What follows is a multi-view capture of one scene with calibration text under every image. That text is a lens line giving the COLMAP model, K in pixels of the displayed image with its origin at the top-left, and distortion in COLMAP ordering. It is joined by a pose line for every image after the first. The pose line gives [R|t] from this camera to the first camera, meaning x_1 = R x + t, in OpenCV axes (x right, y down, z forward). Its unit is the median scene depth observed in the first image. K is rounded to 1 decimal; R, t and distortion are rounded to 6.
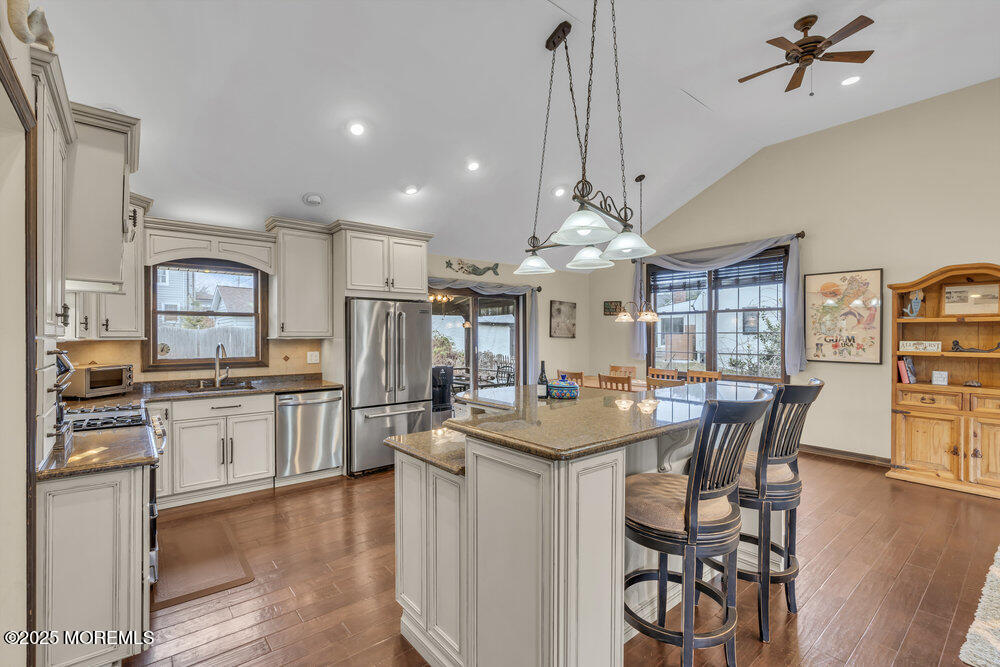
lens RADIAL K [[451.0, 0, 504.8], [0, 451.0, 337.7], [0, 0, 1]] dist [-0.007298, 0.002532]
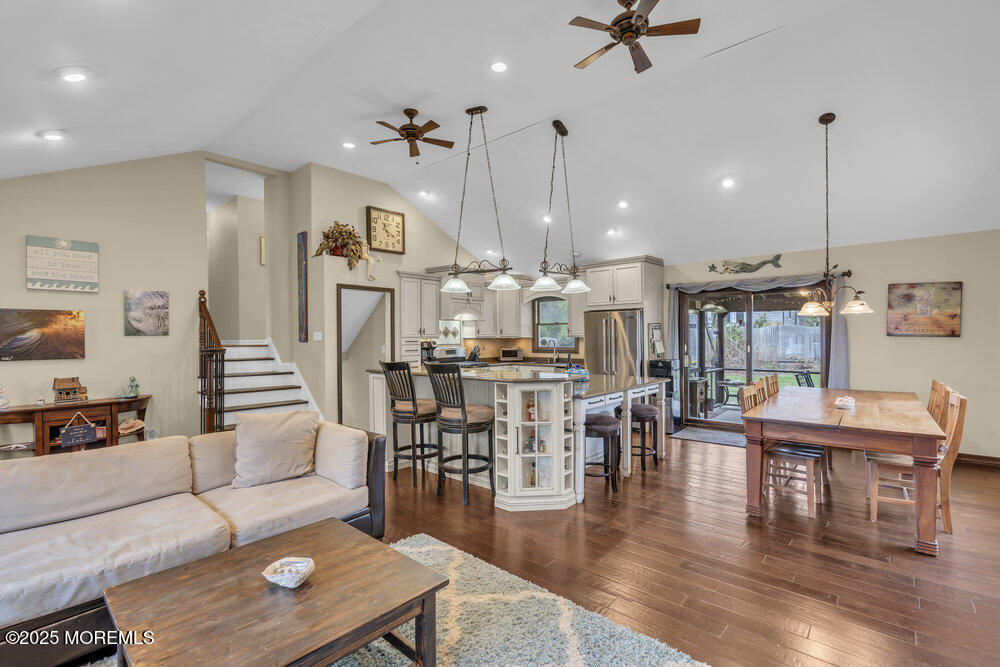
lens RADIAL K [[451.0, 0, 498.0], [0, 451.0, 334.2], [0, 0, 1]] dist [-0.007298, 0.002532]
pose [[0.150327, -0.003476, -0.988630, 1.166035], [0.004463, 0.999986, -0.002837, -0.005964], [0.988626, -0.003986, 0.150340, 0.446056]]
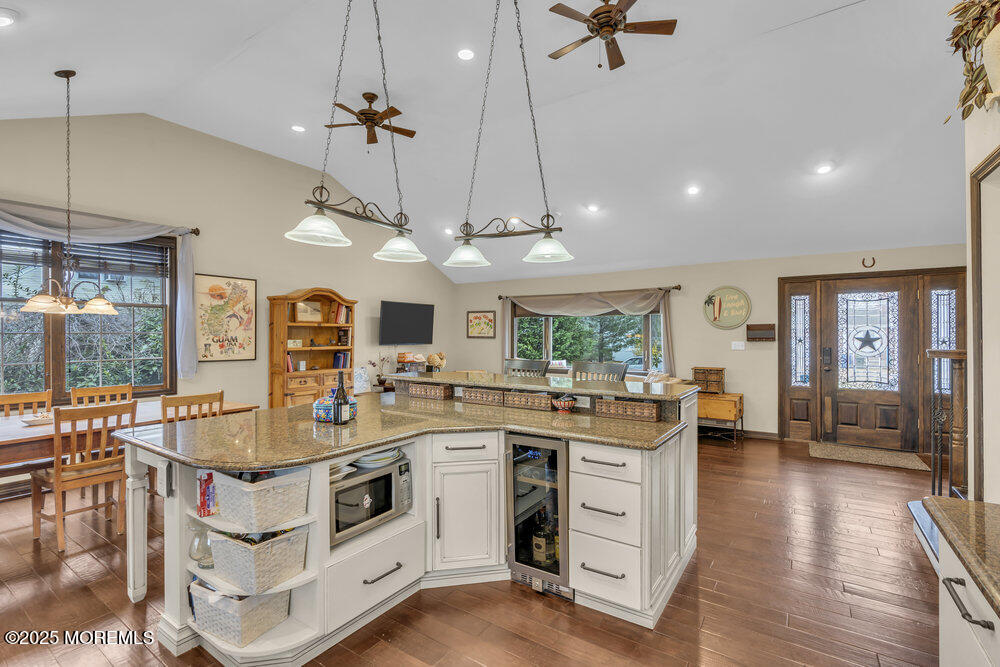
lens RADIAL K [[451.0, 0, 490.2], [0, 451.0, 333.1], [0, 0, 1]] dist [-0.007298, 0.002532]
pose [[-0.258712, 0.001430, 0.965954, -0.517516], [0.007950, 0.999968, 0.000649, -0.008163], [-0.965922, 0.007847, -0.258715, 0.763438]]
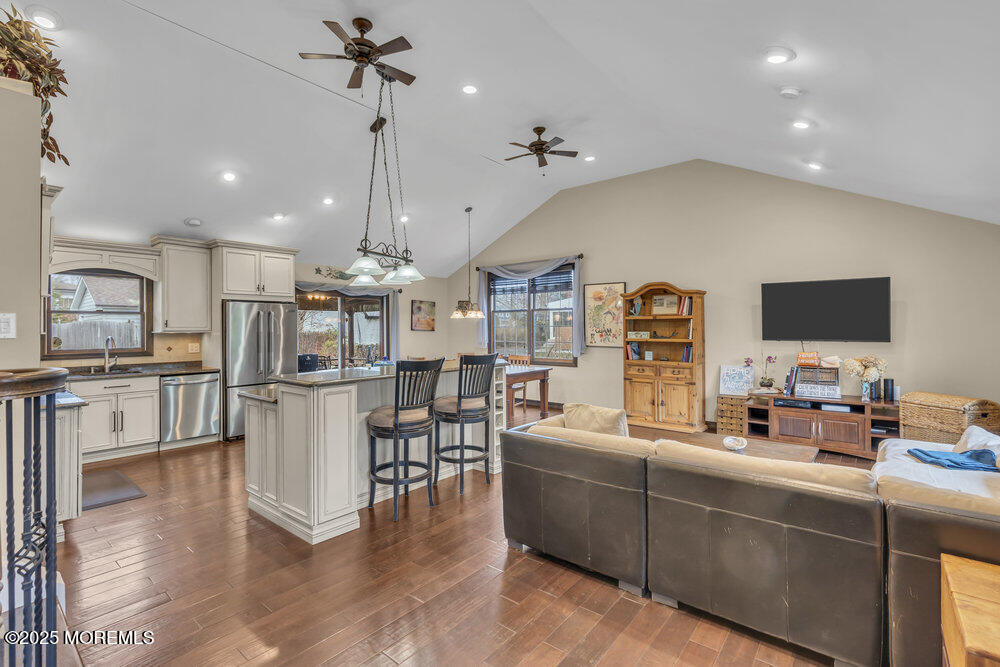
lens RADIAL K [[451.0, 0, 504.6], [0, 451.0, 326.8], [0, 0, 1]] dist [-0.007298, 0.002532]
pose [[0.981247, -0.004034, 0.192712, 0.183089], [0.005456, 0.999962, -0.006847, -0.000584], [-0.192677, 0.007770, 0.981231, -0.395220]]
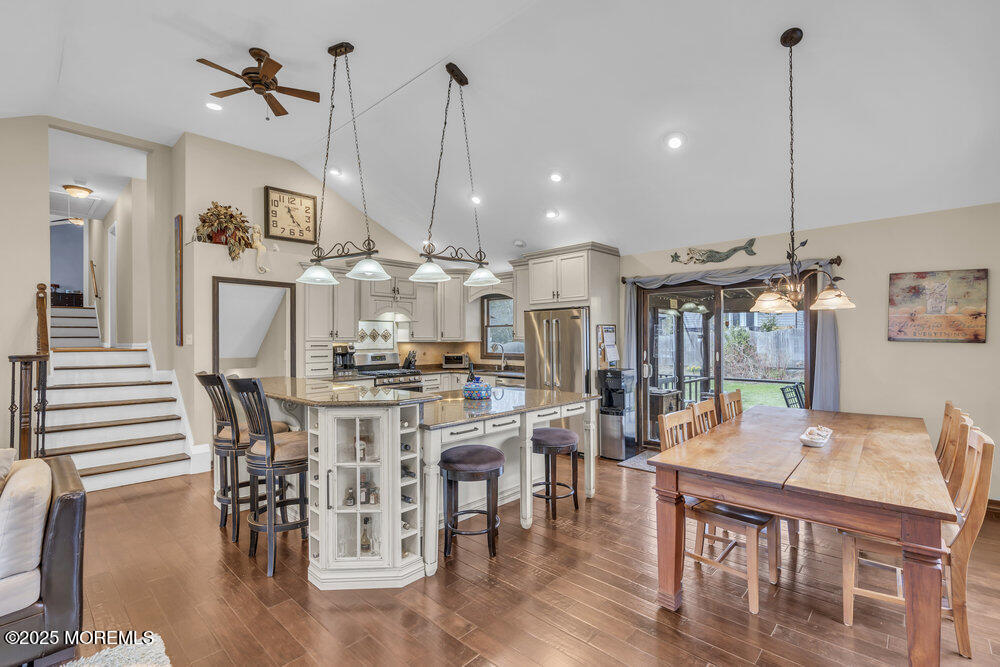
lens RADIAL K [[451.0, 0, 498.1], [0, 451.0, 335.1], [0, 0, 1]] dist [-0.007298, 0.002532]
pose [[0.119725, -0.008523, -0.992770, 0.960816], [0.001768, 0.999963, -0.008371, -0.005882], [0.992805, -0.000752, 0.119736, 0.741344]]
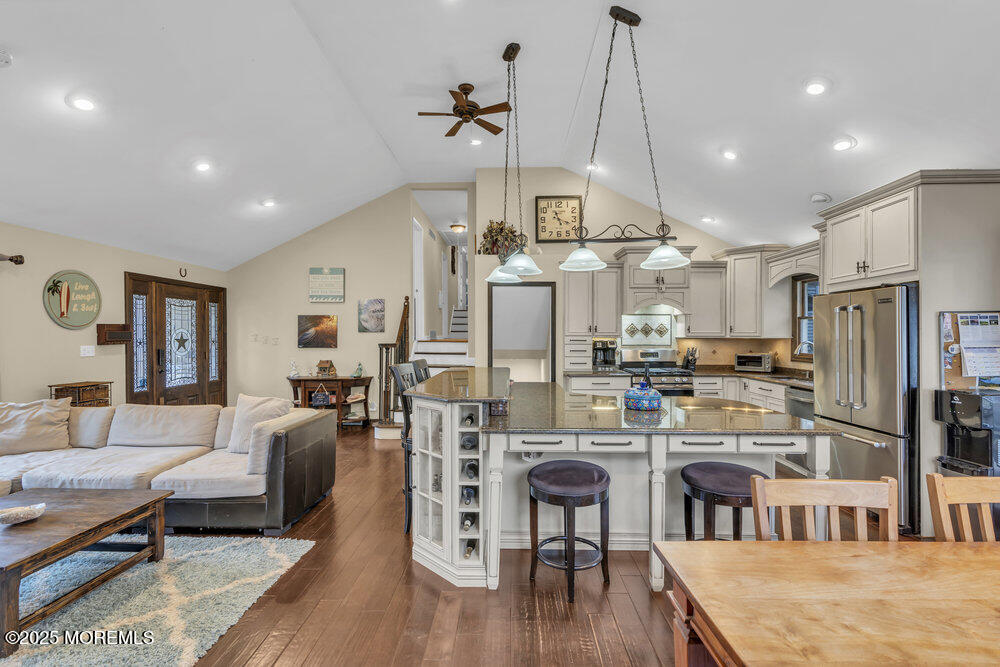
lens RADIAL K [[451.0, 0, 503.7], [0, 451.0, 334.0], [0, 0, 1]] dist [-0.007298, 0.002532]
pose [[-0.659139, -0.000135, -0.752021, 0.761487], [-0.002966, 0.999993, 0.002421, -0.008625], [0.752015, 0.003826, -0.659135, 1.099881]]
